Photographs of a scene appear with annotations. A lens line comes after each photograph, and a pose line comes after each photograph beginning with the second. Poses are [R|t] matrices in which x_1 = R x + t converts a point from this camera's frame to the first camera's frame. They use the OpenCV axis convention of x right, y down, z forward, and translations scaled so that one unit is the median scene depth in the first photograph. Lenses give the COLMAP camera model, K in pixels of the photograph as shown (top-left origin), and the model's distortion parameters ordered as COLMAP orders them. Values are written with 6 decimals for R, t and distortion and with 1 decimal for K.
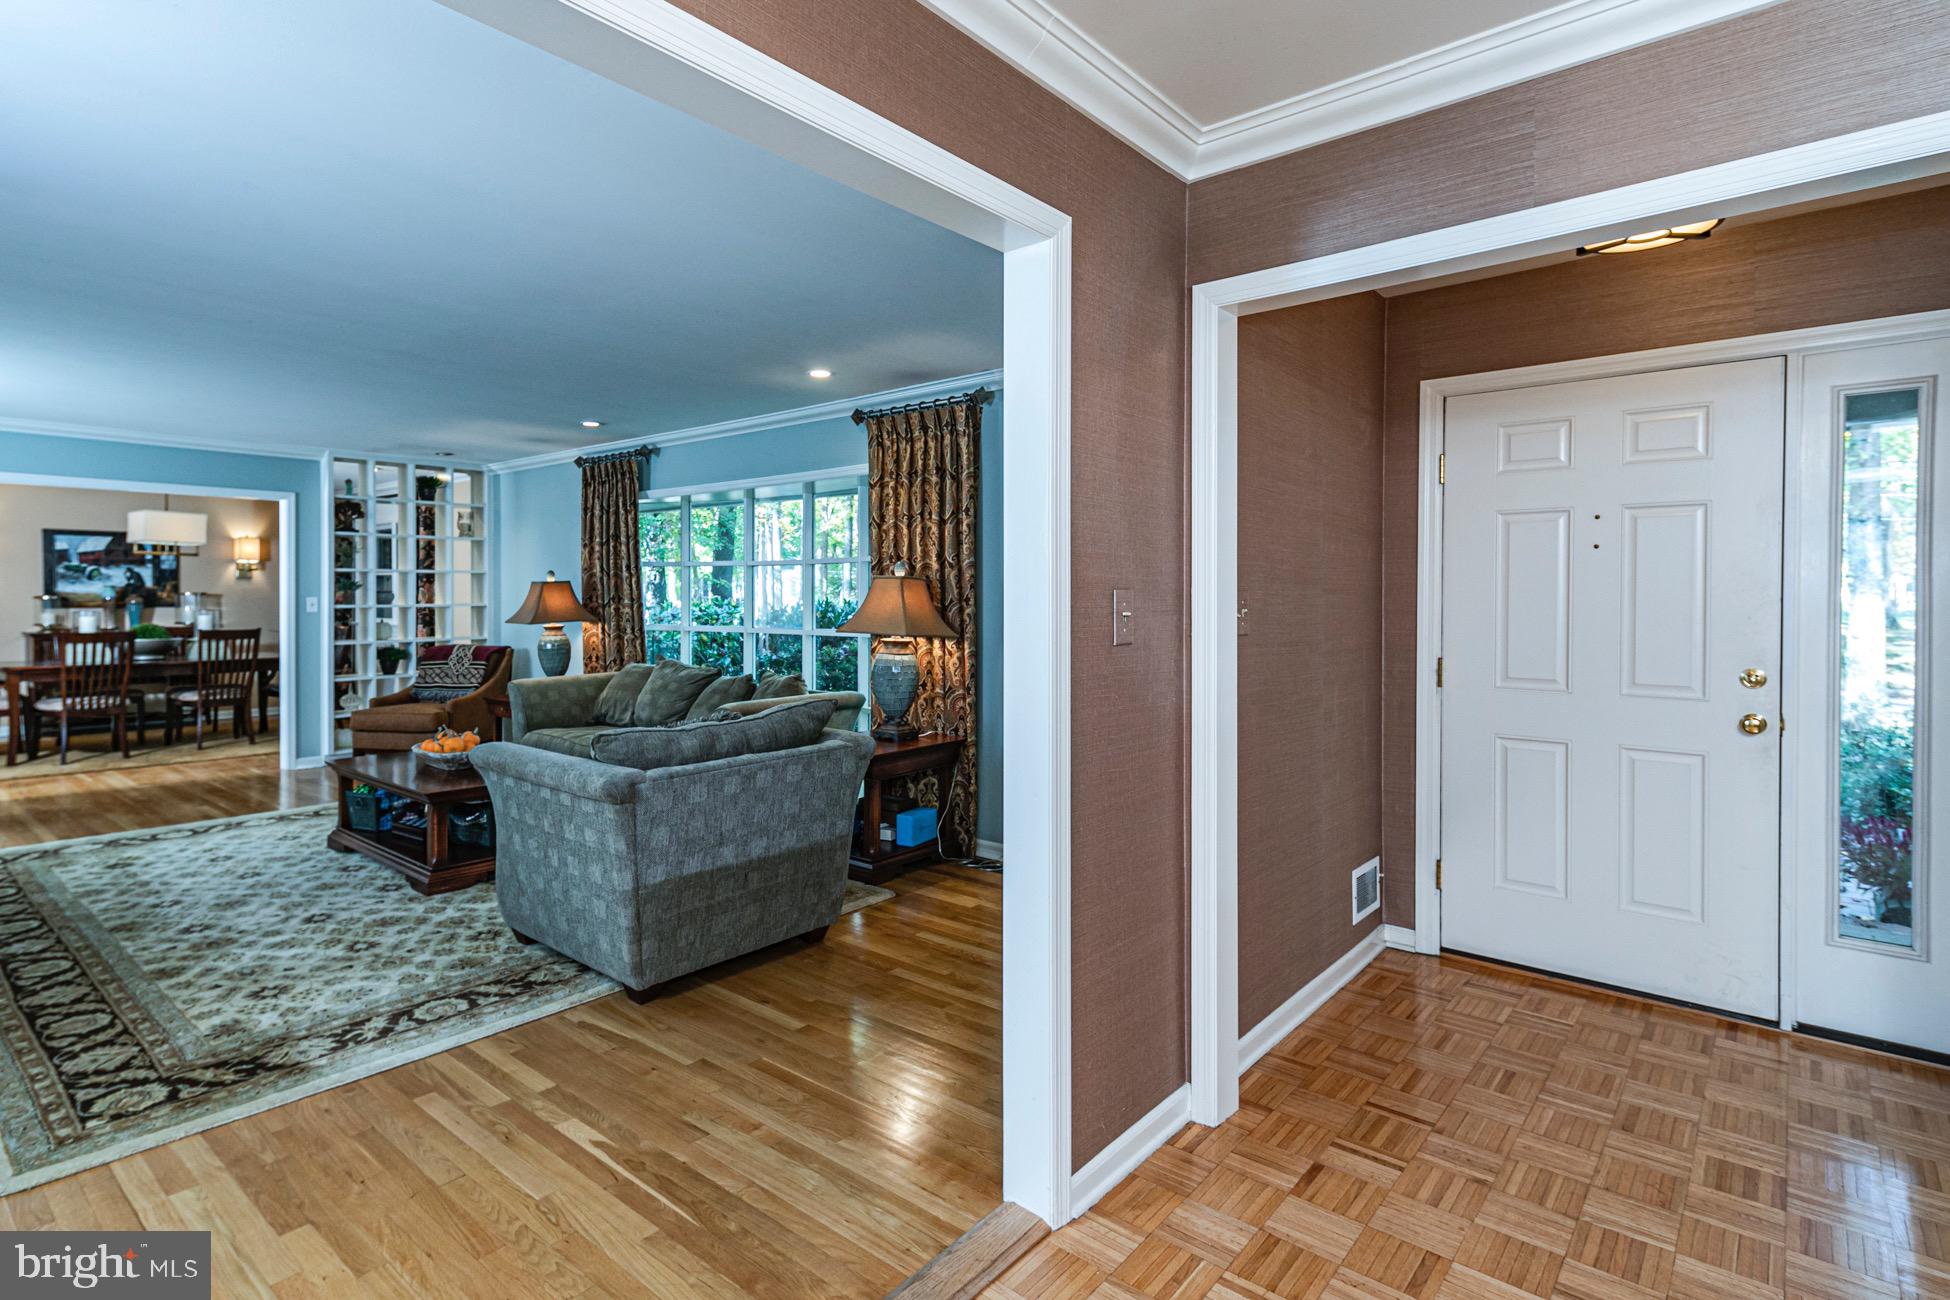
lens RADIAL K [[973.6, 0, 964.3], [0, 973.6, 608.2], [0, 0, 1]] dist [0.002474, 0.000081]
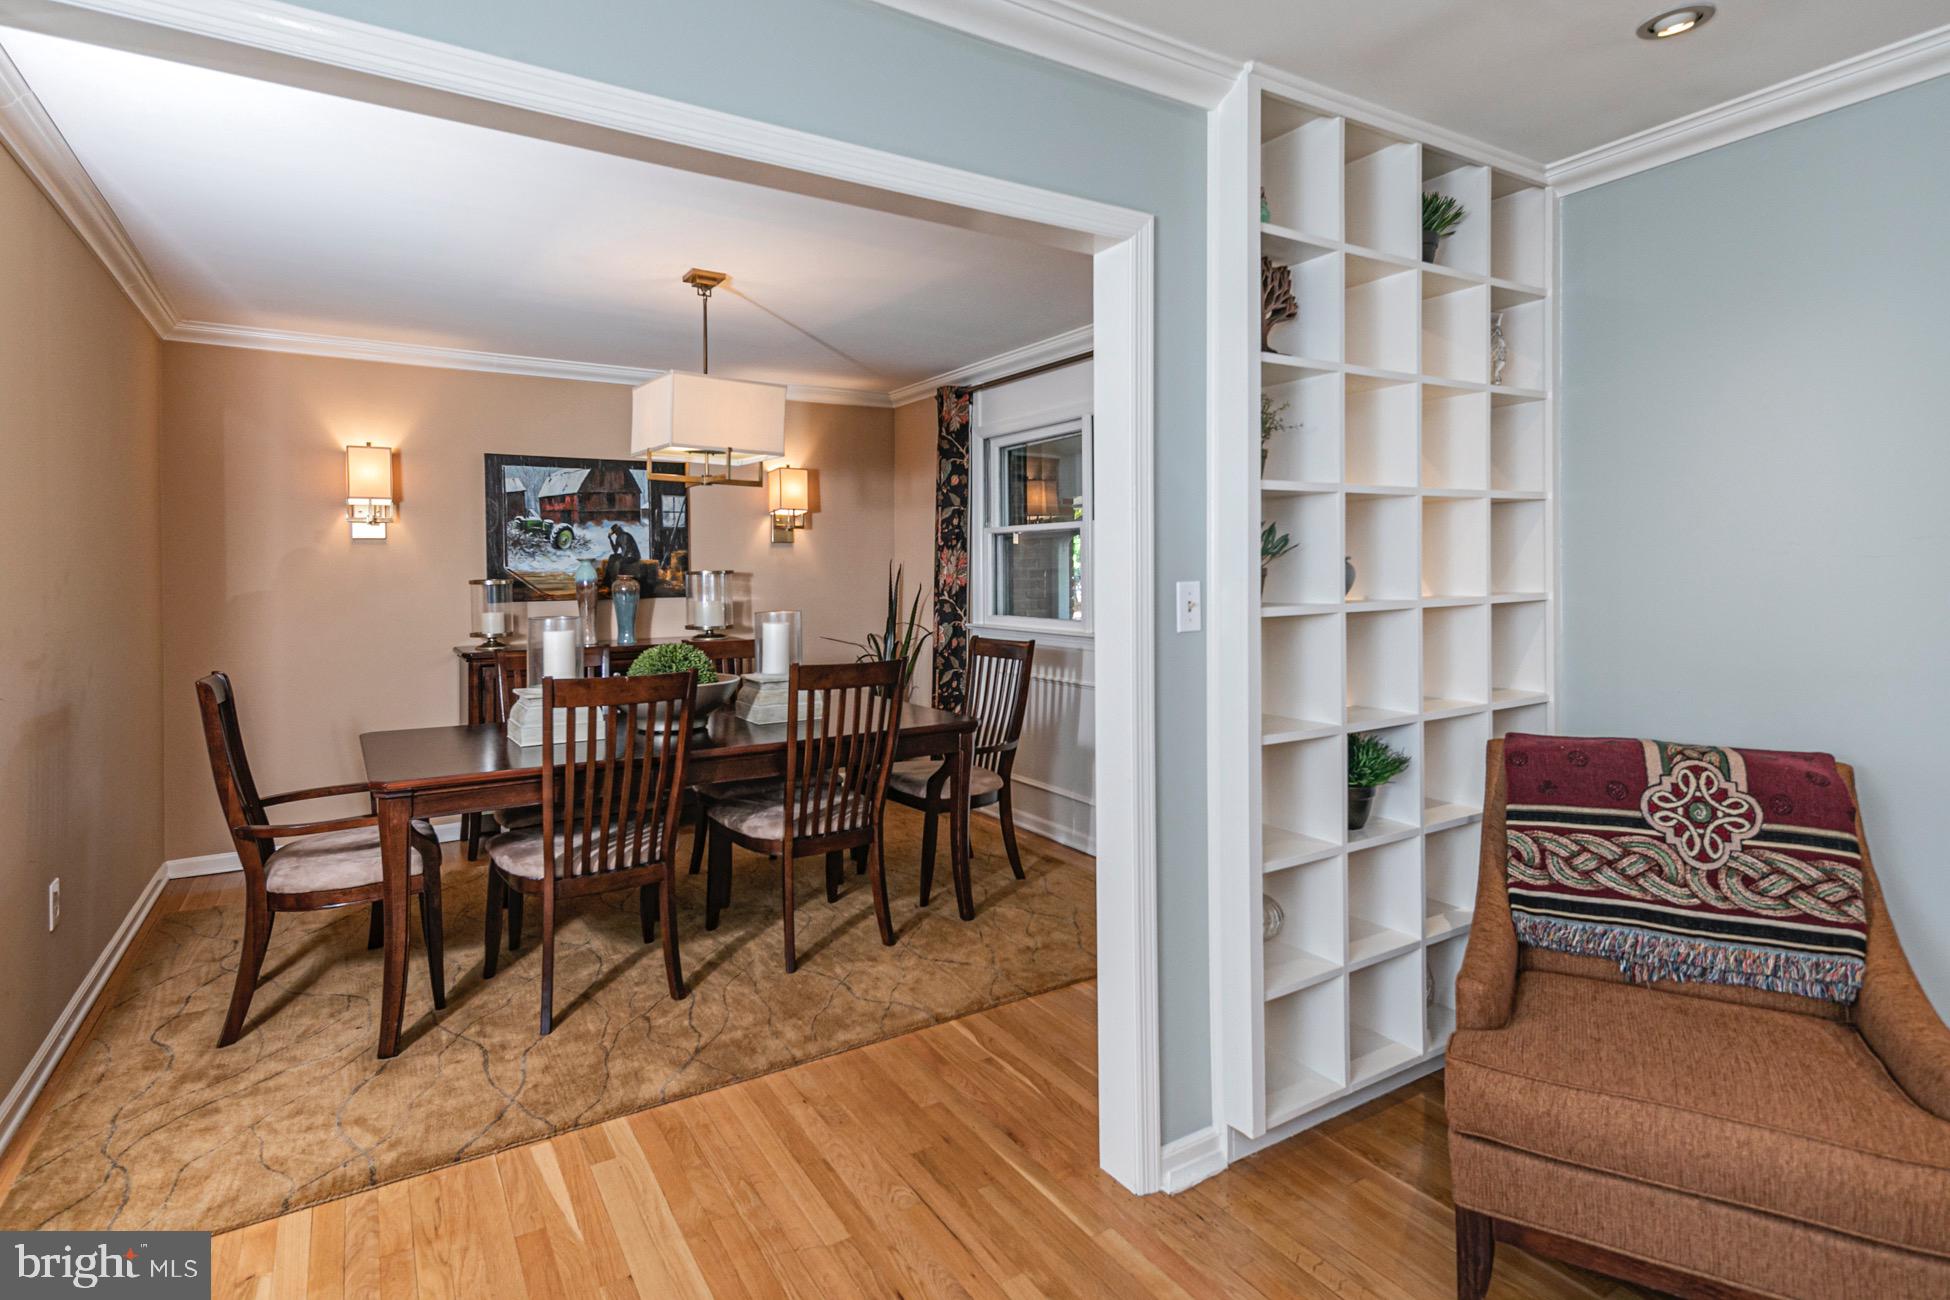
lens RADIAL K [[941.1, 0, 970.7], [0, 941.1, 581.1], [0, 0, 1]] dist [0.017131, -0.000055]
pose [[0.951110, -0.007540, -0.308762, -0.885495], [0.007800, 0.999970, -0.000392, -0.015254], [0.308755, -0.002036, 0.951139, 0.981690]]
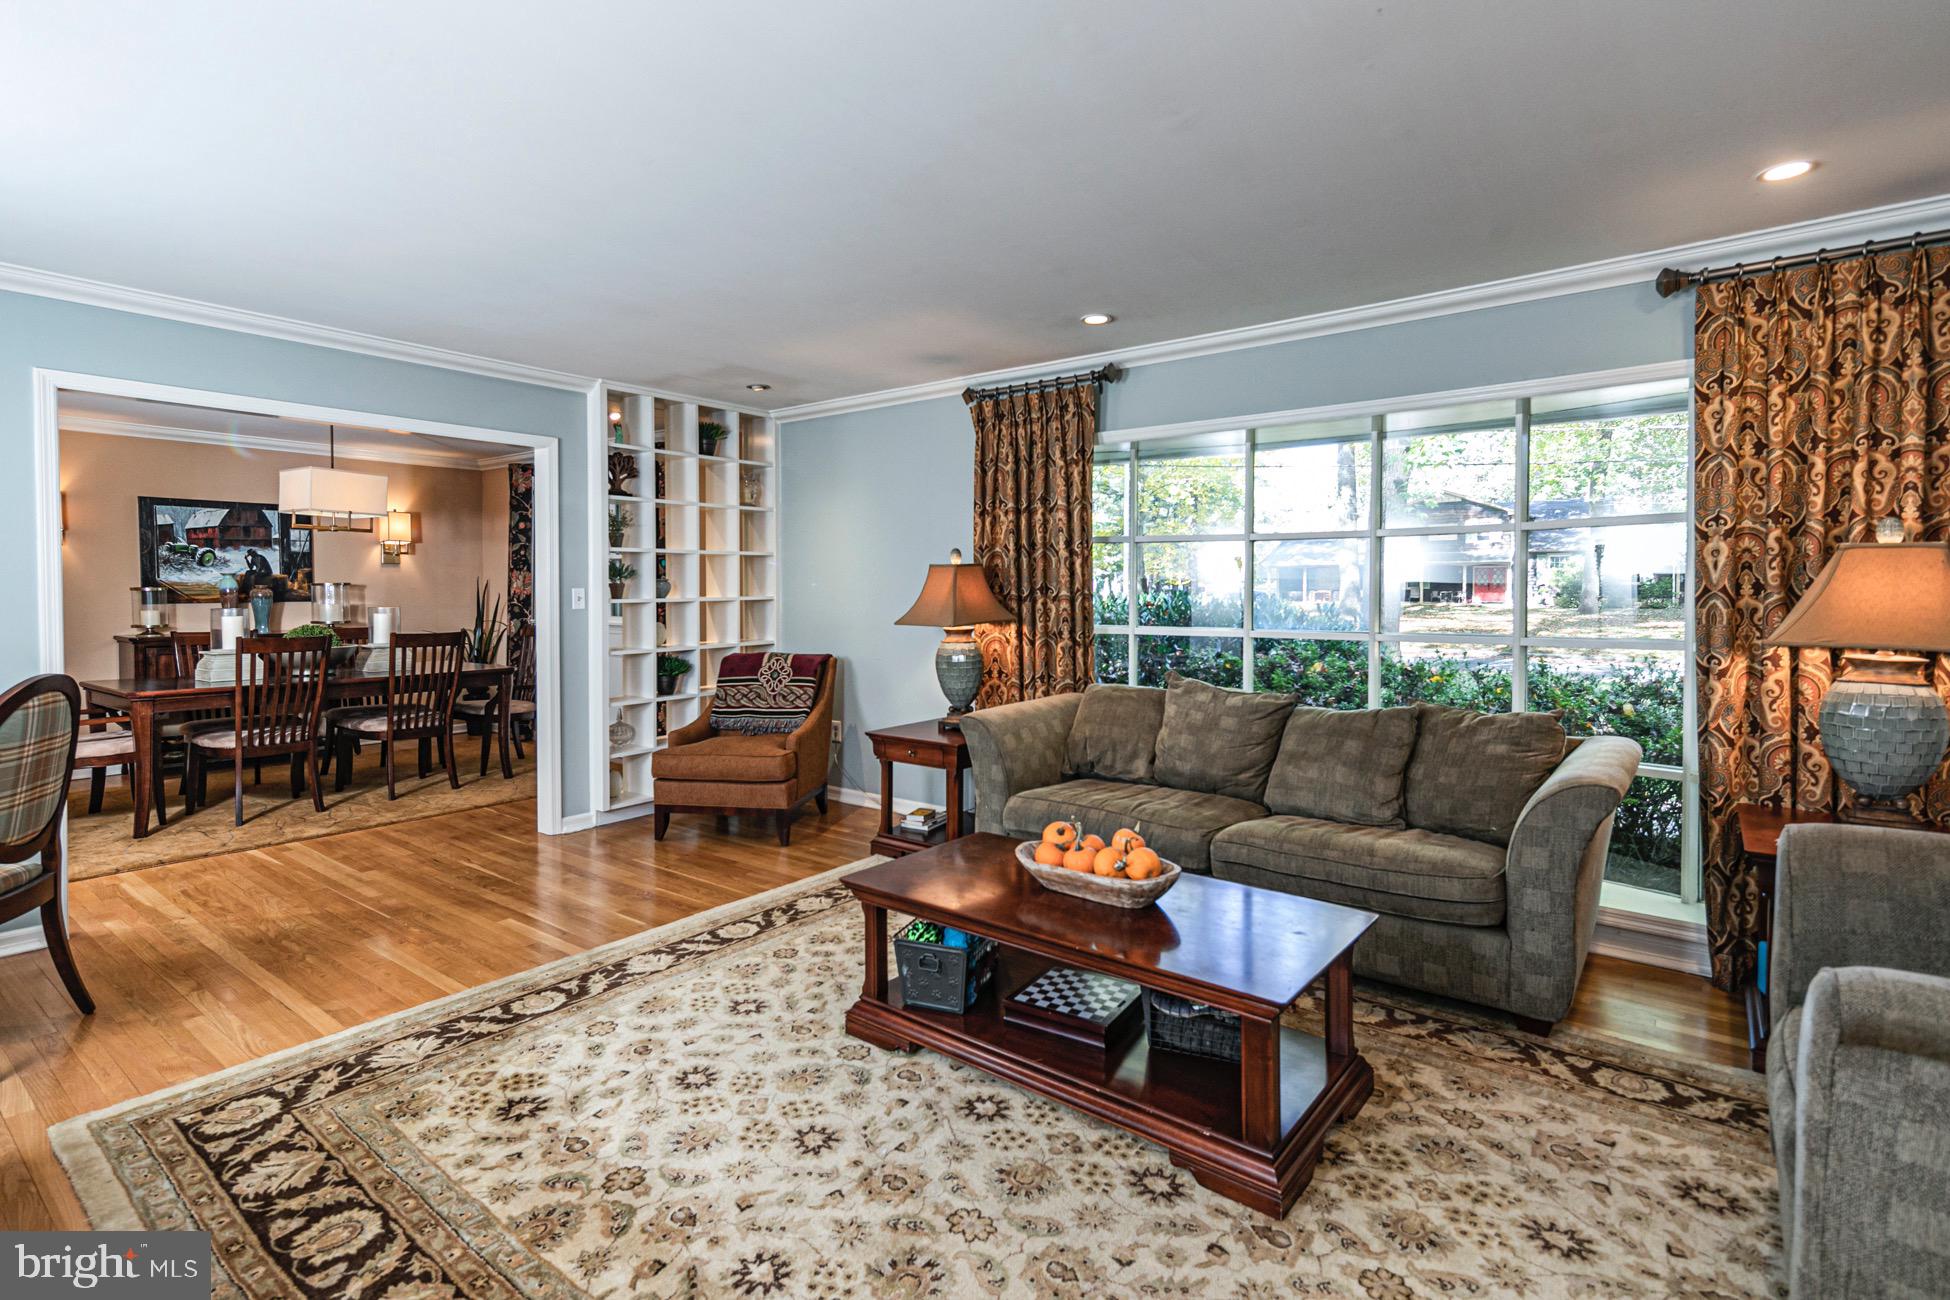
lens RADIAL K [[914.9, 0, 970.5], [0, 914.9, 616.4], [0, 0, 1]] dist [0.011559, -0.000278]
pose [[0.999203, -0.003114, 0.039786, -0.566317], [0.002335, 0.999805, 0.019596, -0.003985], [-0.039840, -0.019487, 0.999016, 0.450993]]
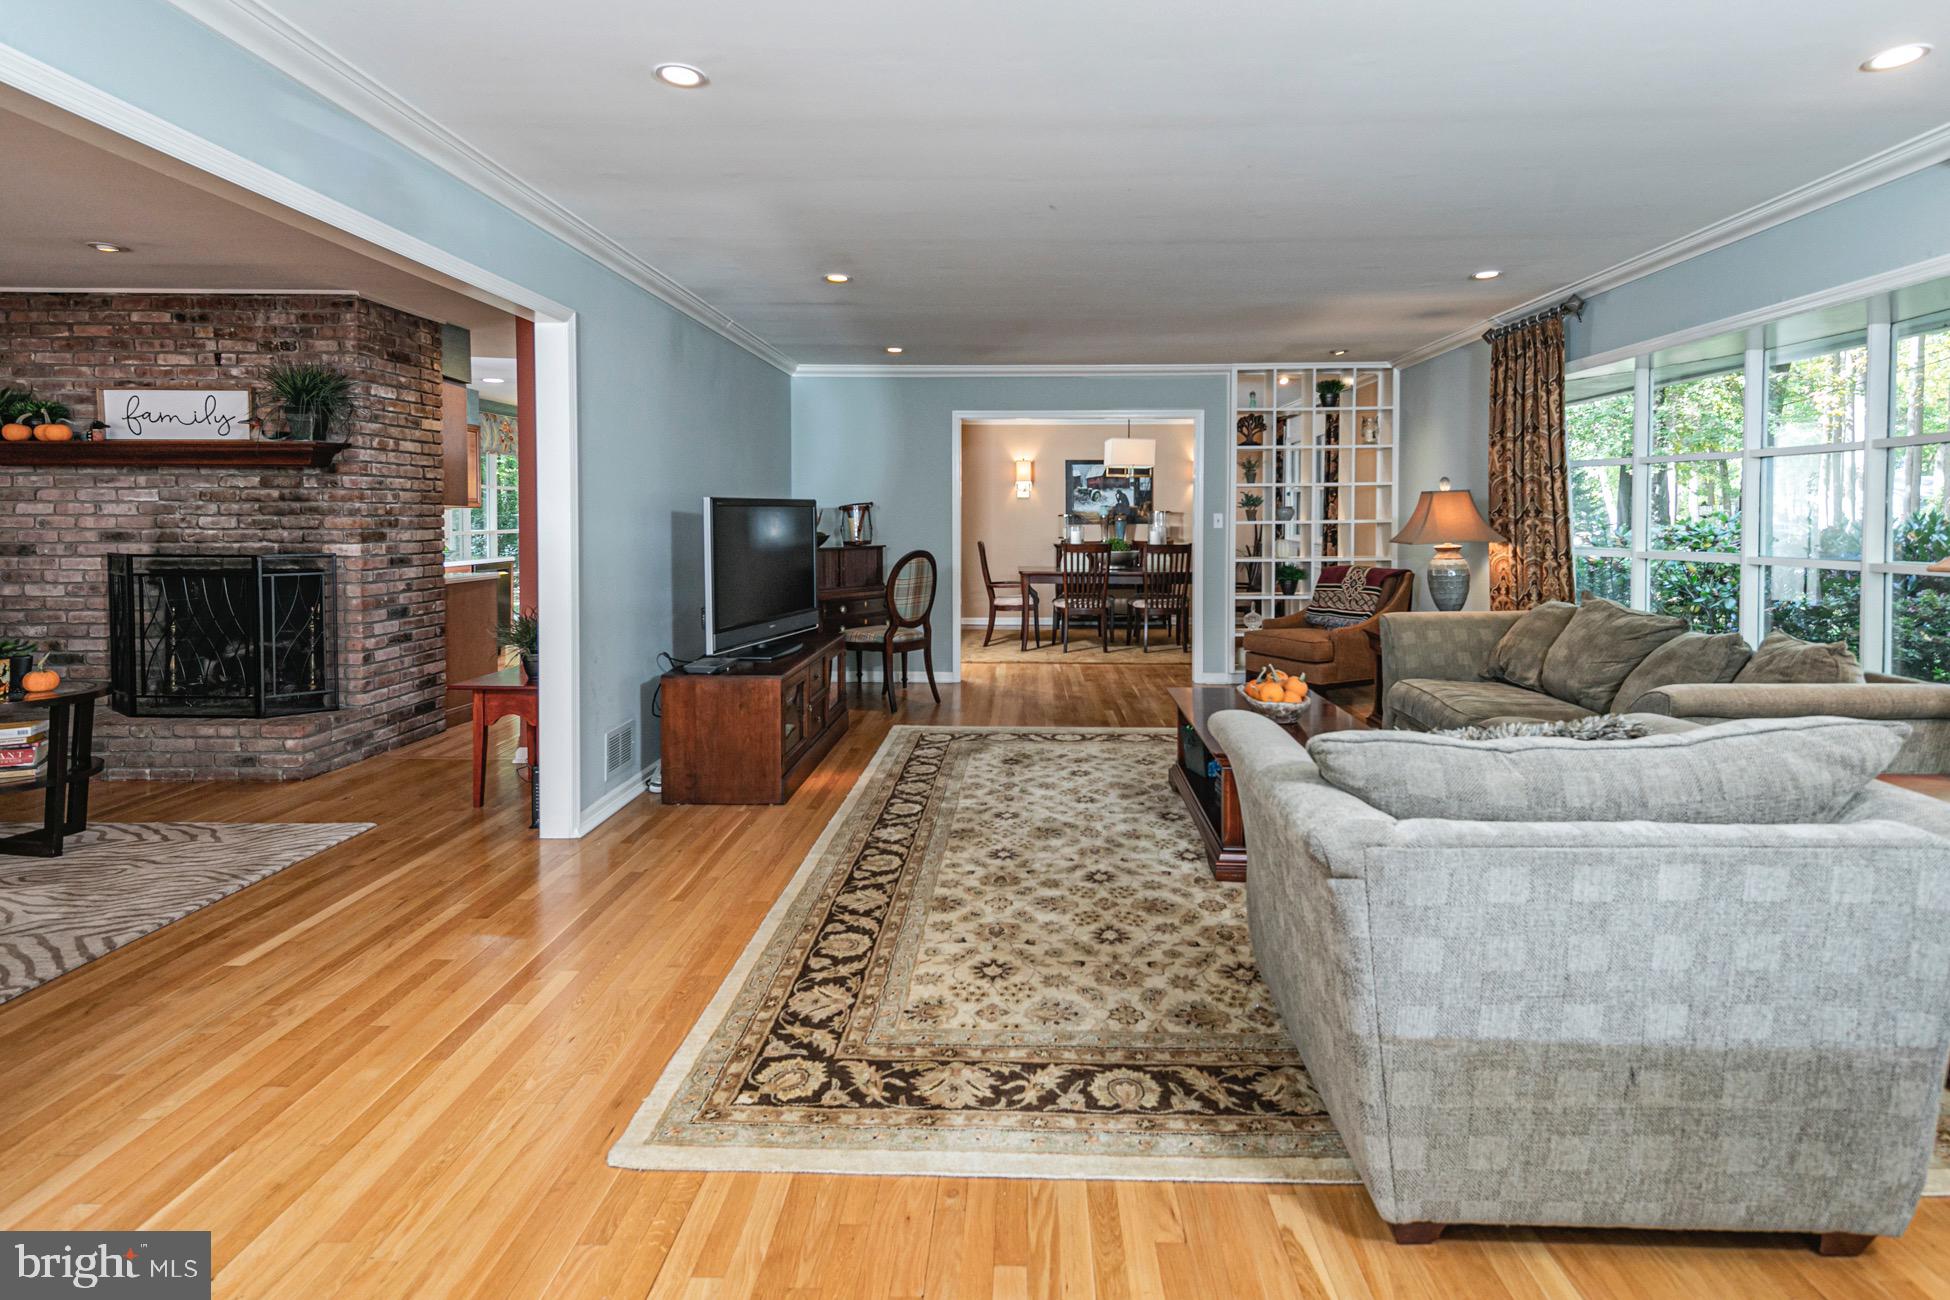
lens RADIAL K [[976.9, 0, 1016.0], [0, 976.9, 542.2], [0, 0, 1]] dist [0.023959, -0.001298]
pose [[0.624521, 0.016942, -0.780825, -0.024074], [-0.006390, 0.999842, 0.016584, 0.004283], [0.780982, -0.005367, 0.624530, 0.294682]]
